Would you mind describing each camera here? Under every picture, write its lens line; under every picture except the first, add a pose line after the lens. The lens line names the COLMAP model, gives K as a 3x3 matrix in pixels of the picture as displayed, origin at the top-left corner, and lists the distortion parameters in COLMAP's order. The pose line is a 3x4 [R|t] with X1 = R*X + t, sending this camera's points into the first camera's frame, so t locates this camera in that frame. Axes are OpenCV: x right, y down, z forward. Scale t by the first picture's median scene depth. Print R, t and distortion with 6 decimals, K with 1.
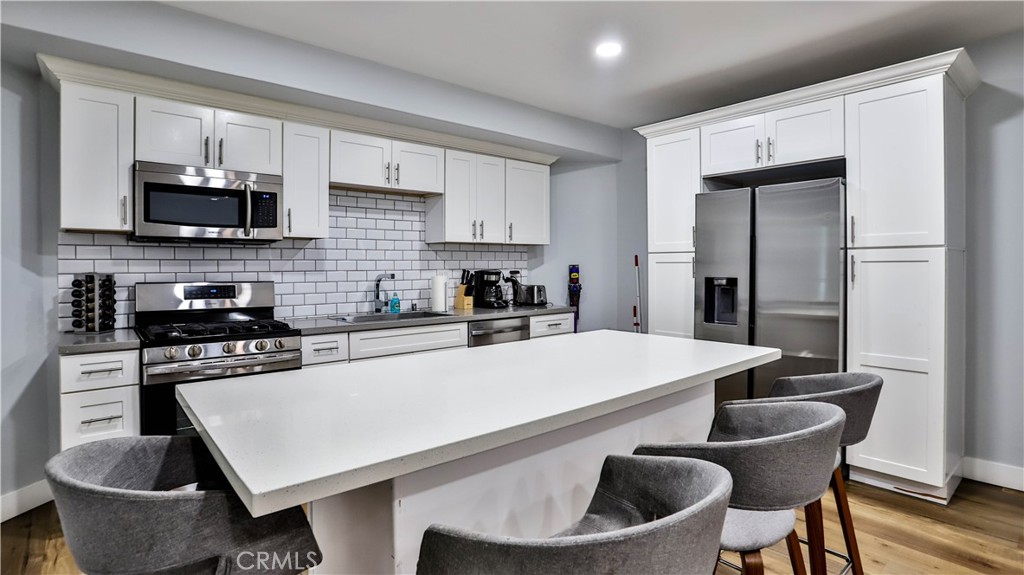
lens RADIAL K [[522.5, 0, 512.4], [0, 522.5, 266.0], [0, 0, 1]] dist [-0.000815, 0.000359]
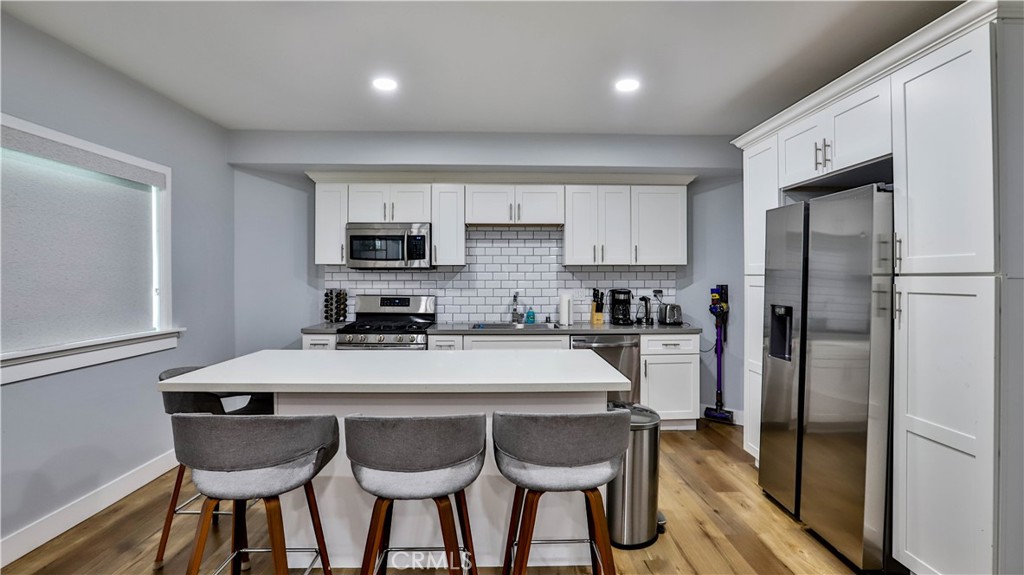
lens RADIAL K [[495.8, 0, 511.3], [0, 495.8, 286.2], [0, 0, 1]] dist [-0.039495, 0.000883]
pose [[0.771284, 0.015901, -0.636293, 0.541244], [-0.002939, 0.999766, 0.021423, -0.025022], [0.636484, -0.014653, 0.771150, 0.080985]]
